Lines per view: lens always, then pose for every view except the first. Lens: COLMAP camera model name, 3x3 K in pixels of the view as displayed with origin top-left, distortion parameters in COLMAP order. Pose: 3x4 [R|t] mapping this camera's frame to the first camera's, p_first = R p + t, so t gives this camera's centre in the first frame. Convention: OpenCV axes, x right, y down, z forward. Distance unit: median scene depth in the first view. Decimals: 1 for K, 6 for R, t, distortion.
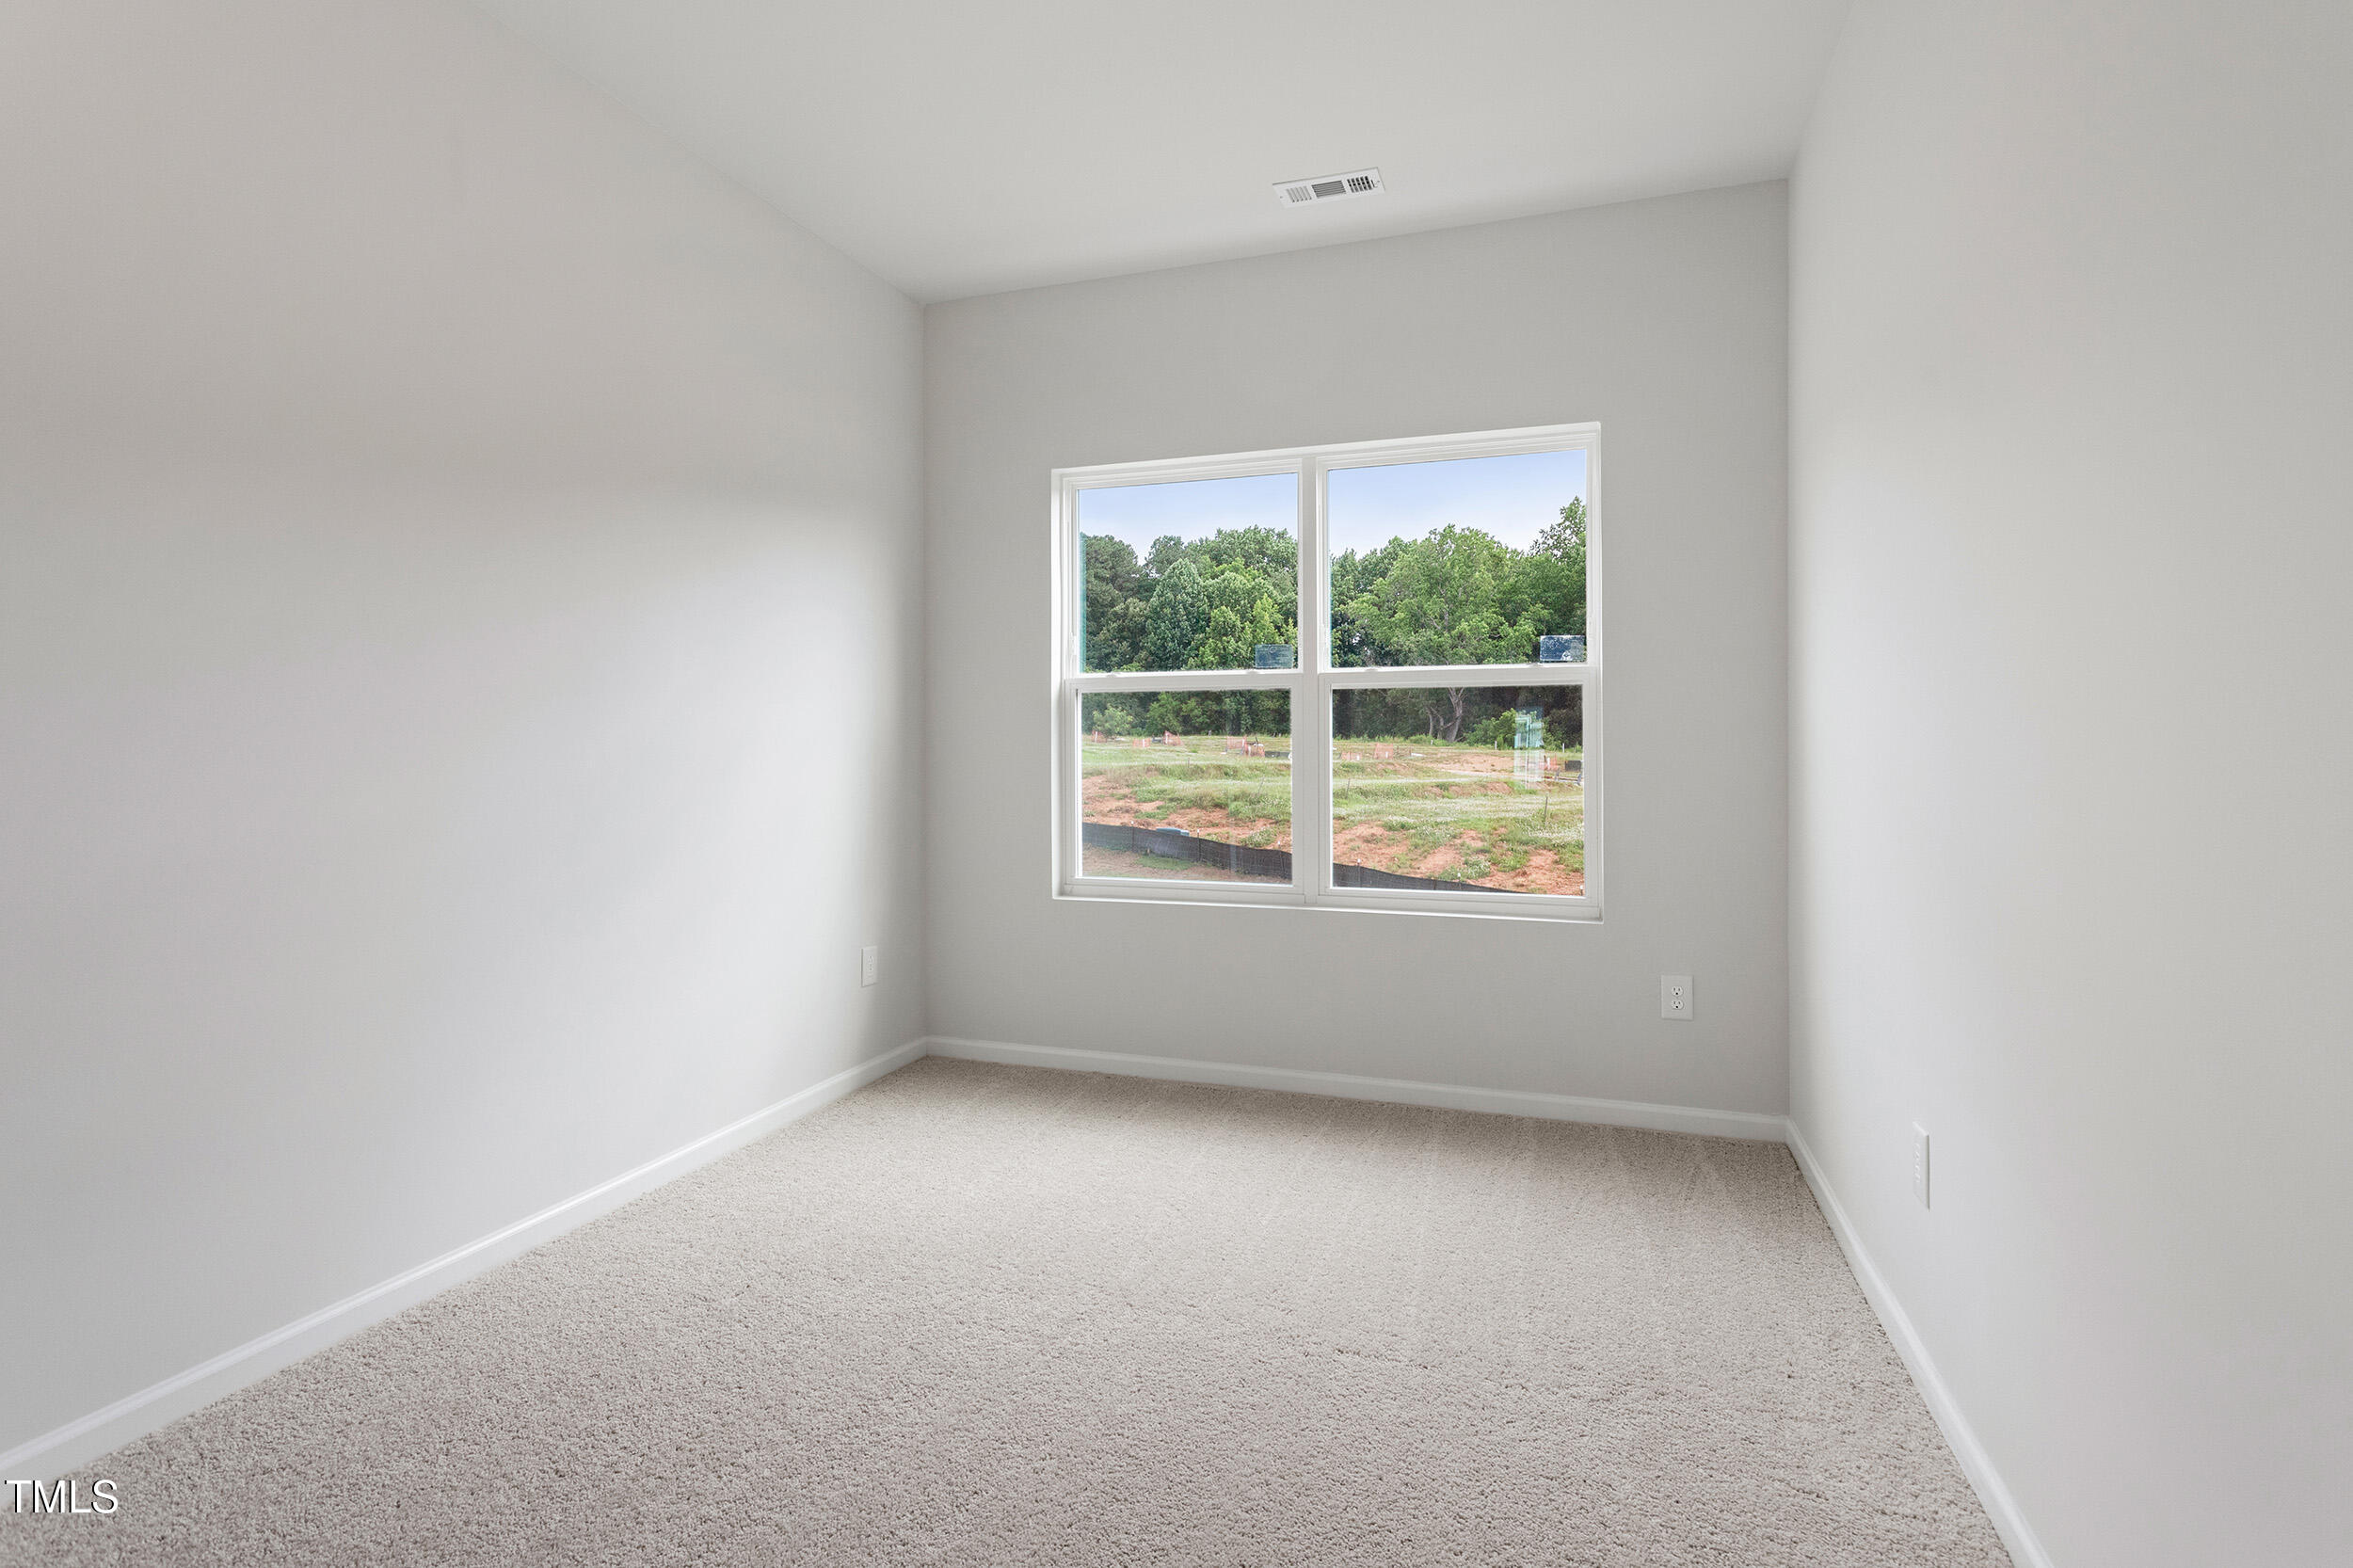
lens RADIAL K [[1129.4, 0, 1170.8], [0, 1129.4, 763.4], [0, 0, 1]] dist [0.001699, 0.000484]
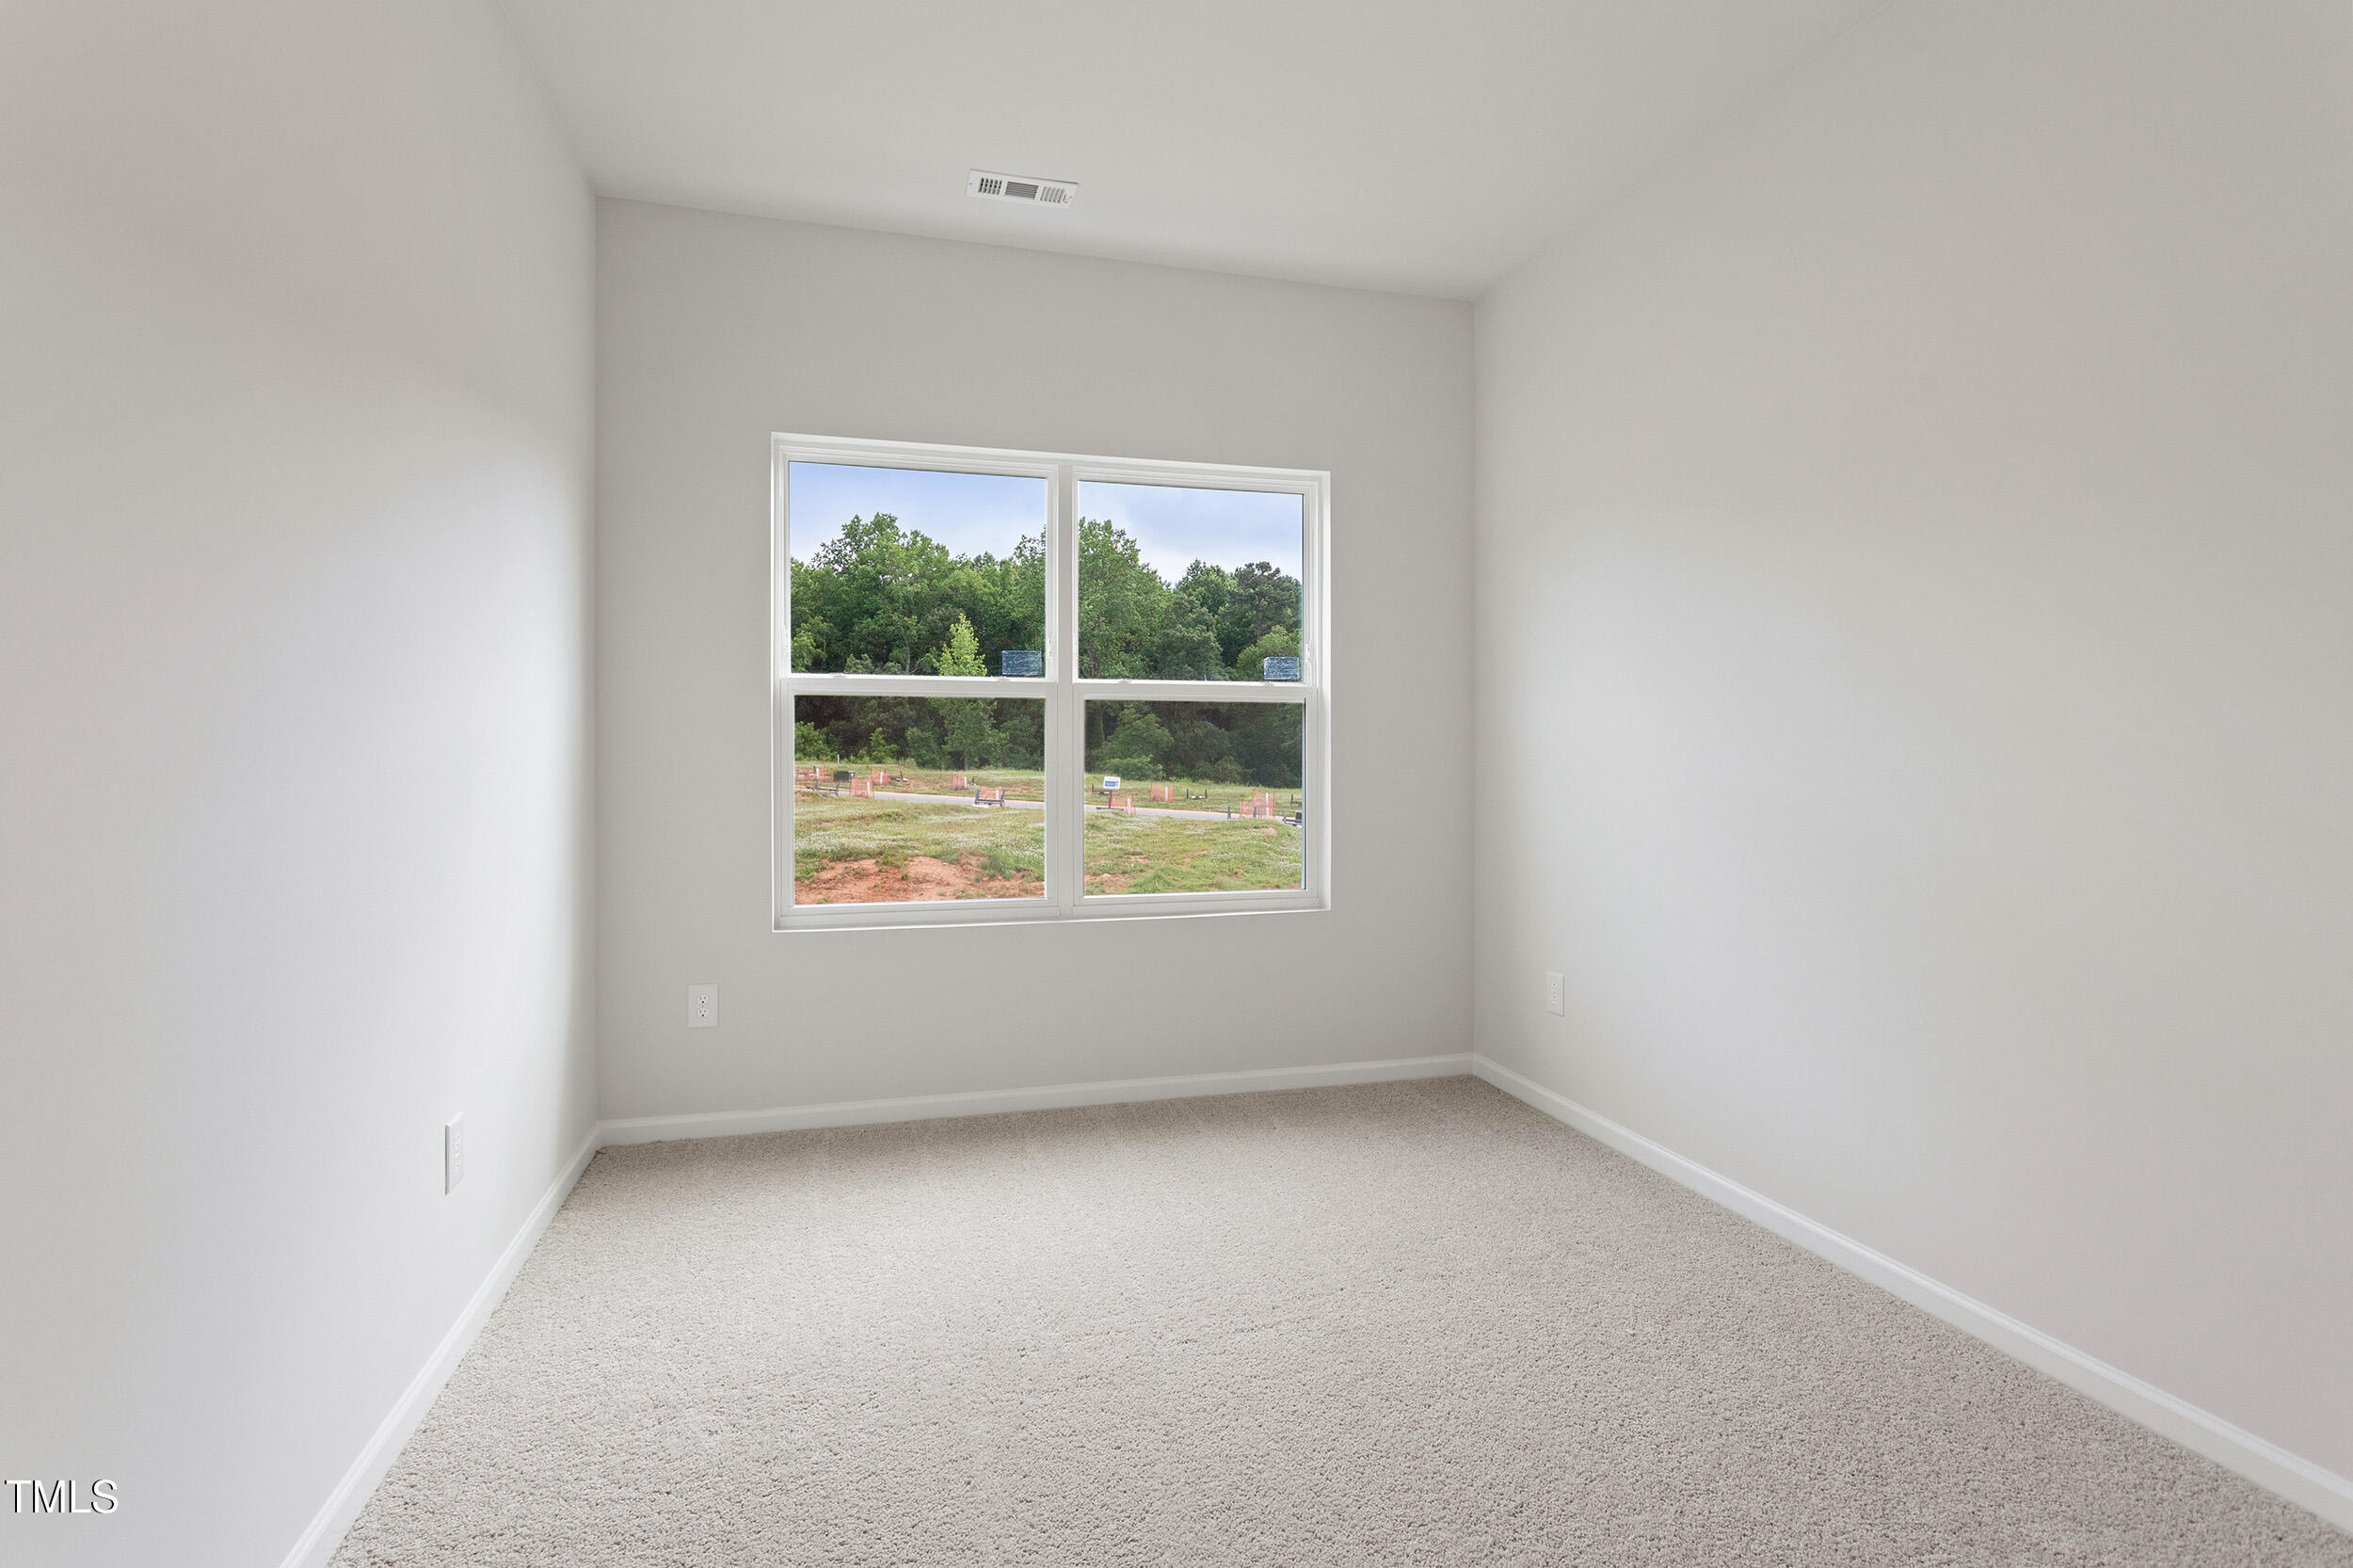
lens RADIAL K [[1129.4, 0, 1169.9], [0, 1129.4, 783.1], [0, 0, 1]] dist [0.001699, 0.000484]
pose [[0.817391, -0.011616, 0.575967, -0.364967], [0.007821, 0.999928, 0.009067, -0.000837], [-0.576031, -0.002907, 0.817423, 0.135575]]
